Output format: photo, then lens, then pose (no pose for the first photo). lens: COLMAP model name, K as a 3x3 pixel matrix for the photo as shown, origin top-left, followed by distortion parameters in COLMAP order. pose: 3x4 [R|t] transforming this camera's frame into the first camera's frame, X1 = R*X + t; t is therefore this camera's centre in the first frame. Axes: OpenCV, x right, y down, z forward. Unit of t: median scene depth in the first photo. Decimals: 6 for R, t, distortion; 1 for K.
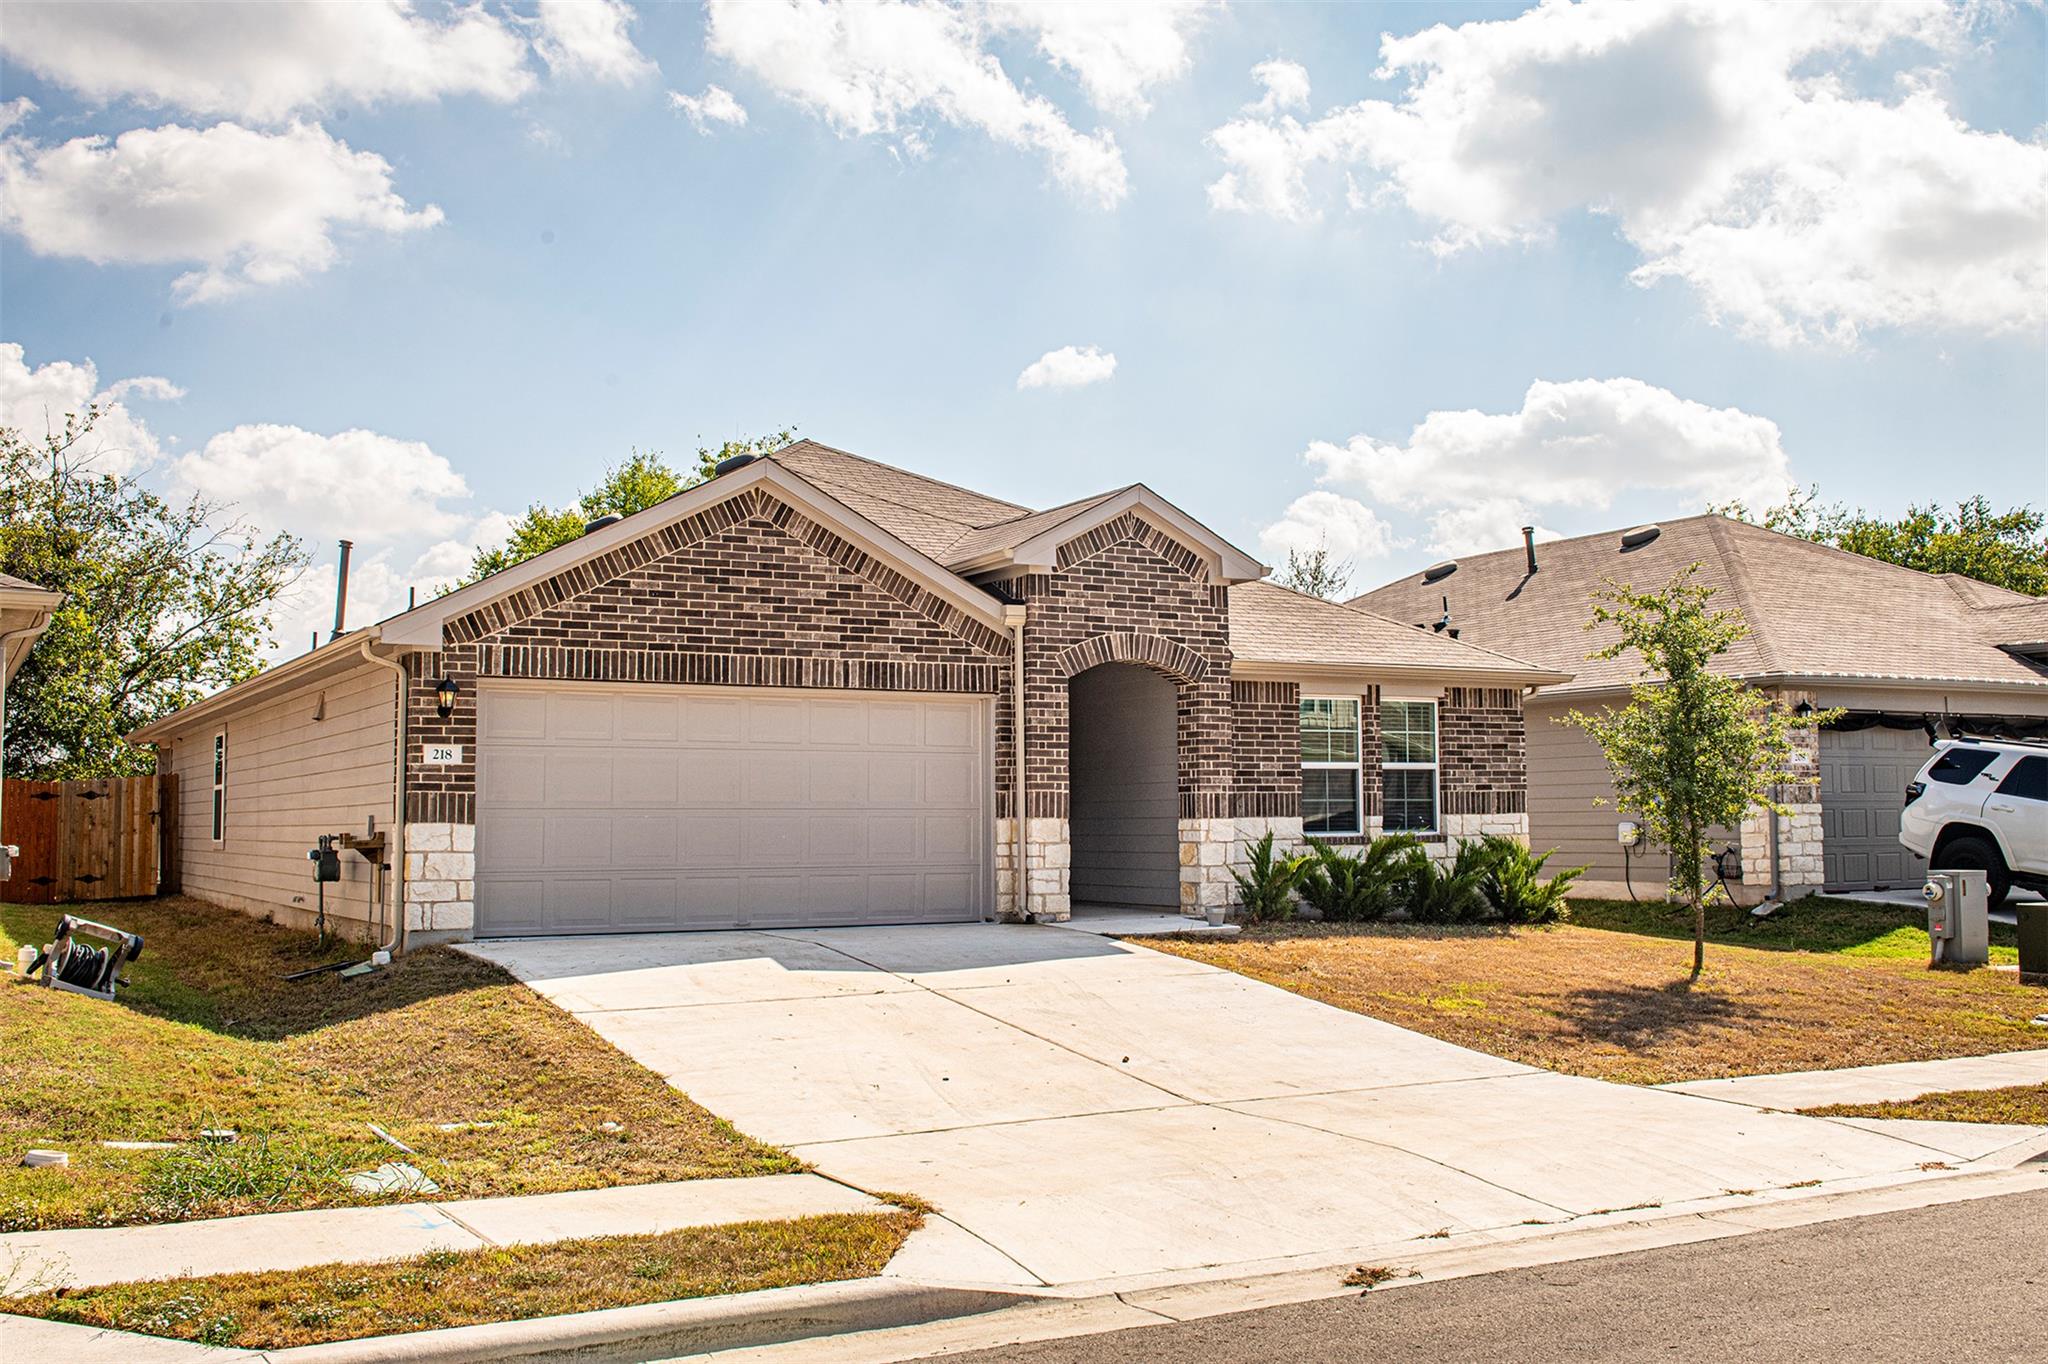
lens RADIAL K [[1950.5, 0, 1022.6], [0, 1950.5, 667.7], [0, 0, 1]] dist [-0.014887, 0.000000]
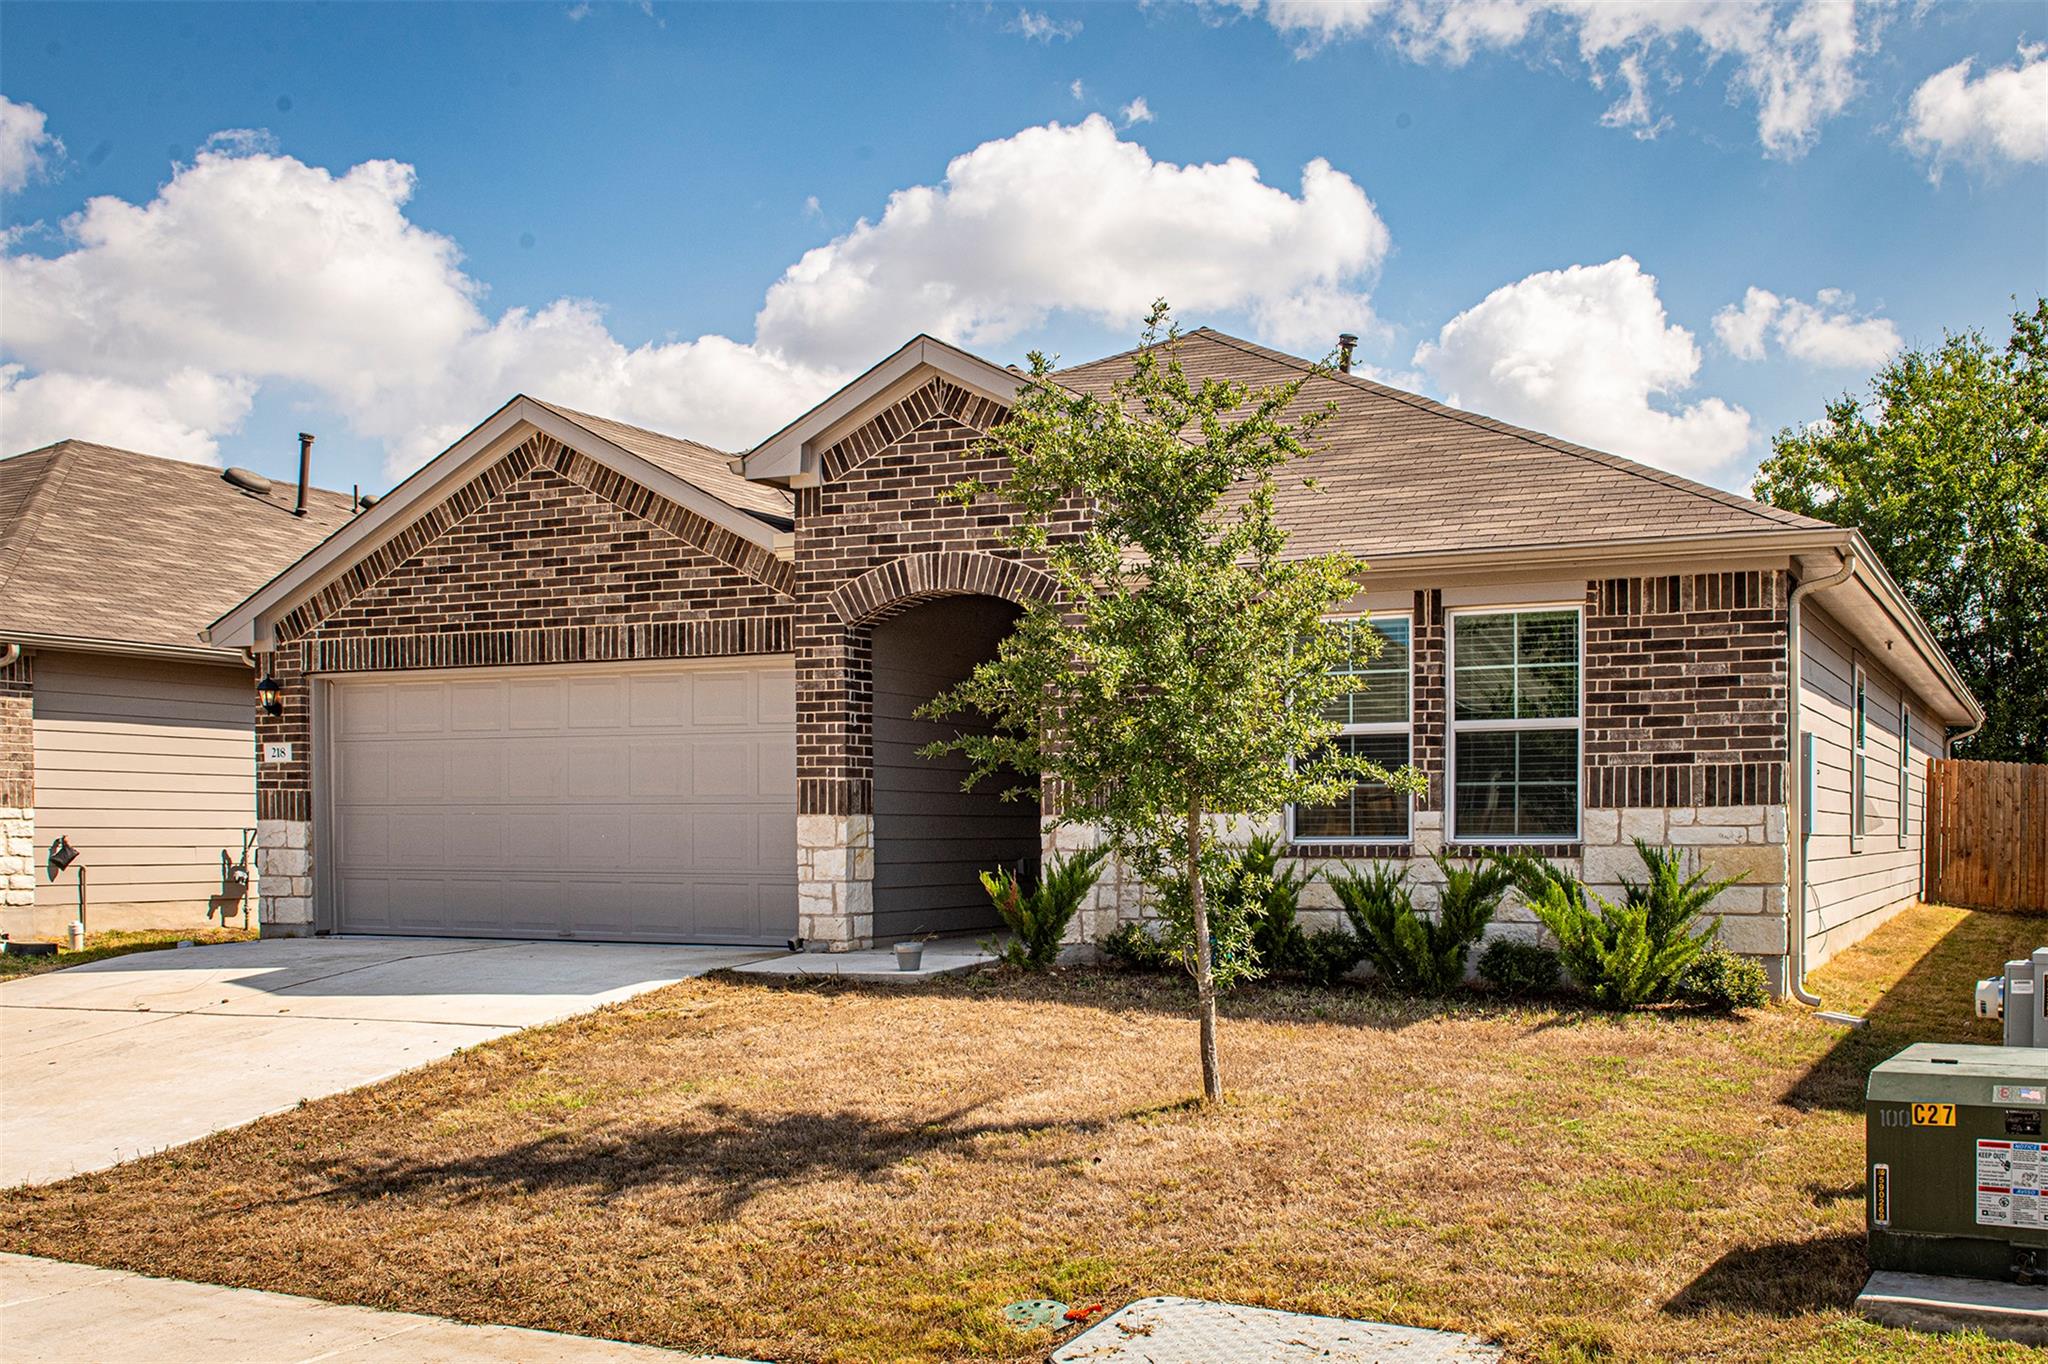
lens RADIAL K [[2093.2, 0, 1080.7], [0, 2093.2, 883.6], [0, 0, 1]] dist [-0.004218, 0.000000]
pose [[0.576371, 0.027343, -0.816731, 0.730072], [0.063687, 0.994897, 0.078251, 0.046834], [0.814703, -0.097116, 0.571688, 0.619025]]
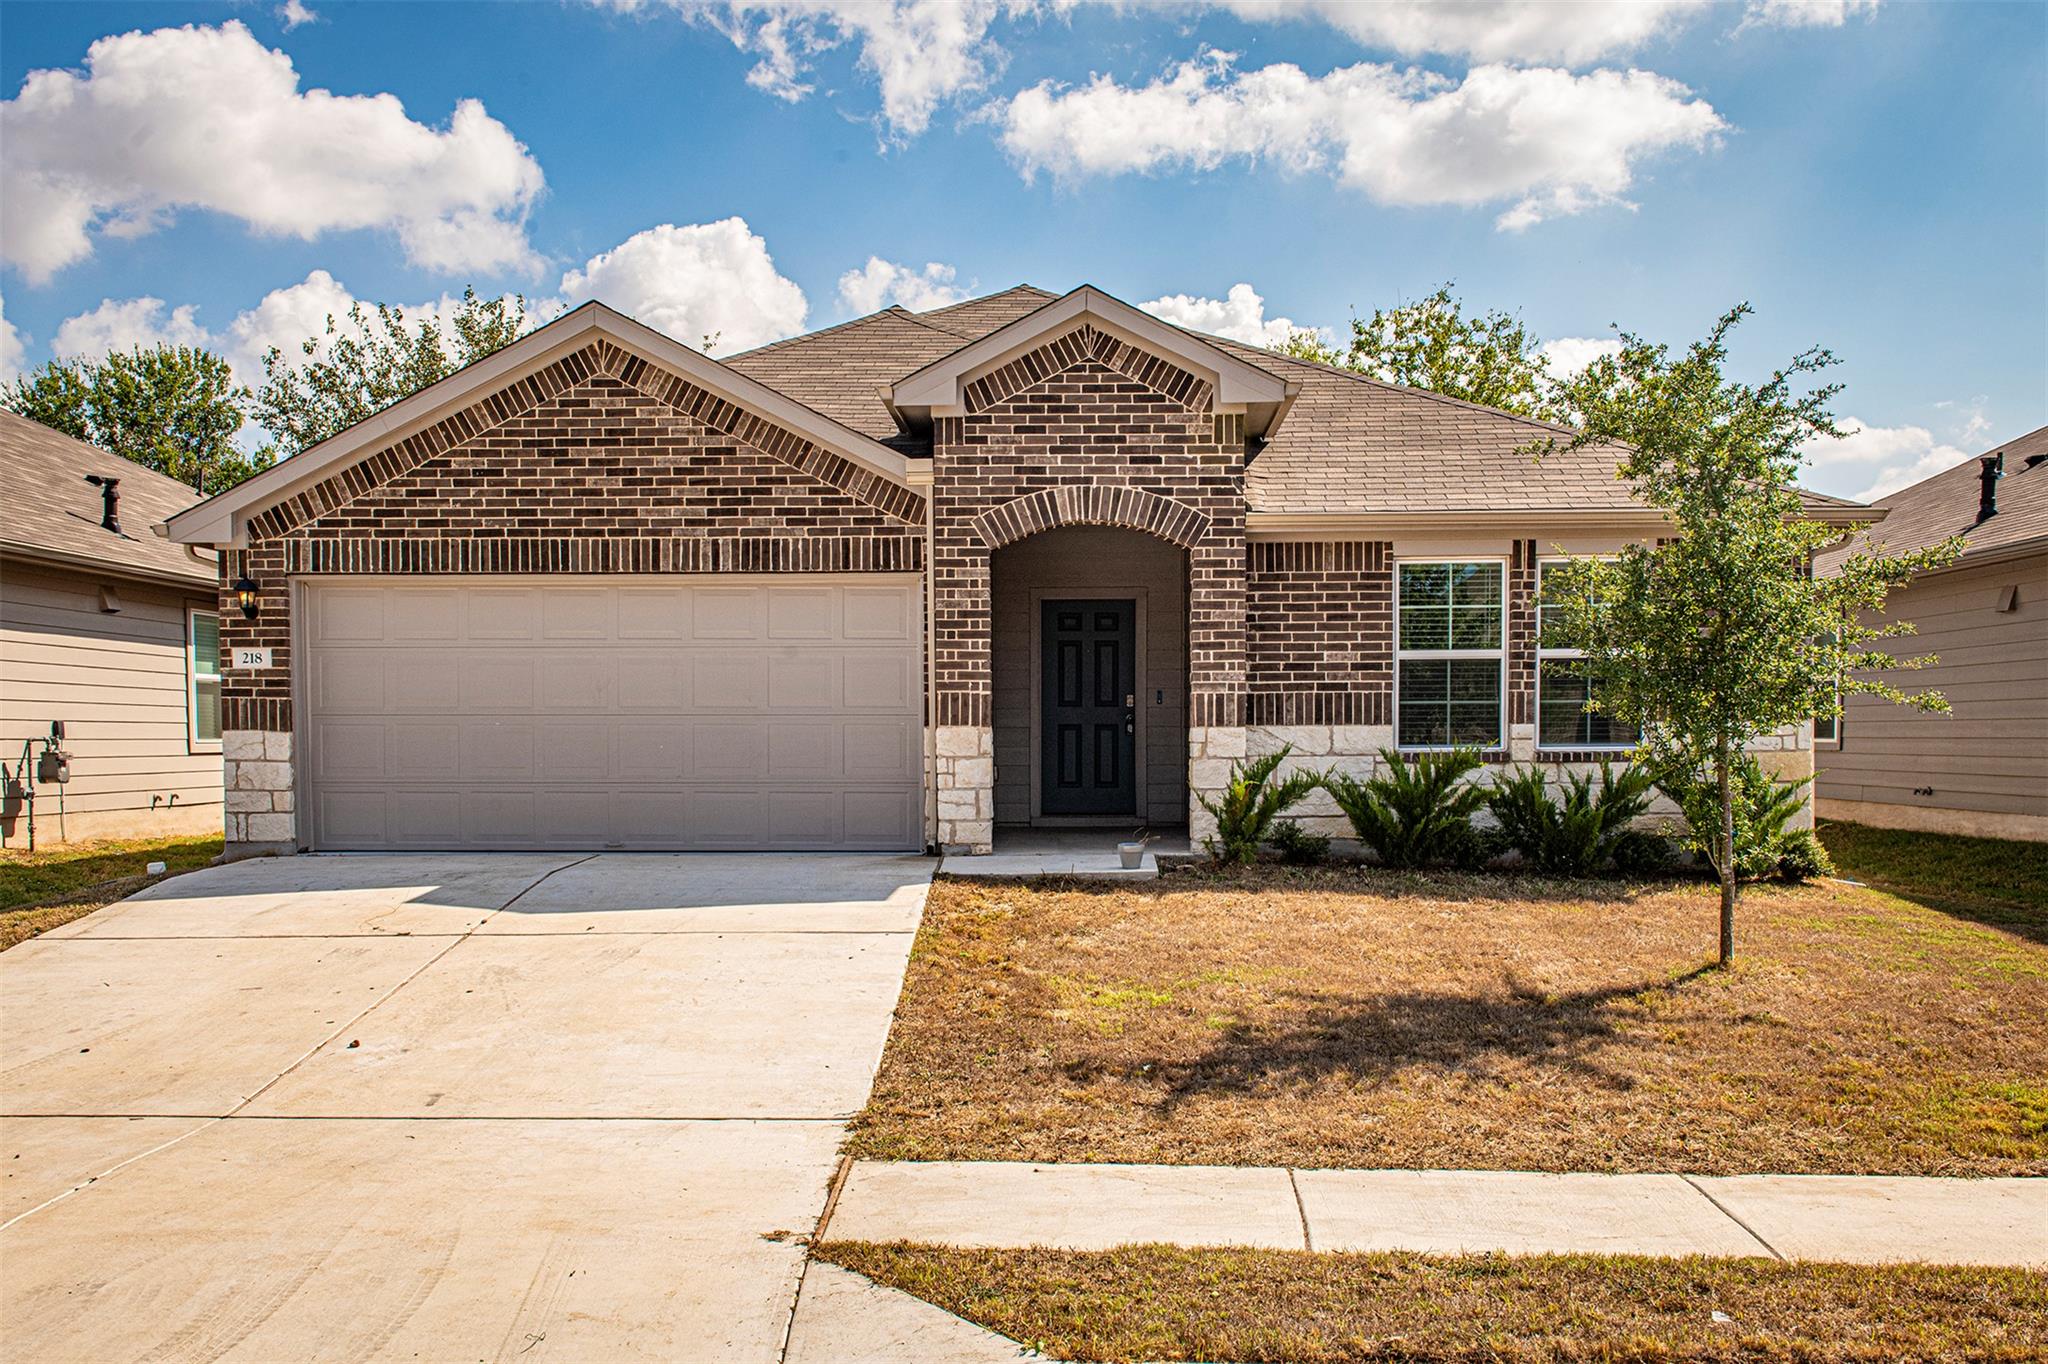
lens RADIAL K [[1925.5, 0, 1018.1], [0, 1925.5, 813.4], [0, 0, 1]] dist [0.004073, 0.000000]
pose [[0.855139, 0.025499, -0.517772, 0.442993], [0.038577, 0.992890, 0.112609, 0.024683], [0.516962, -0.116270, 0.848075, 0.338848]]
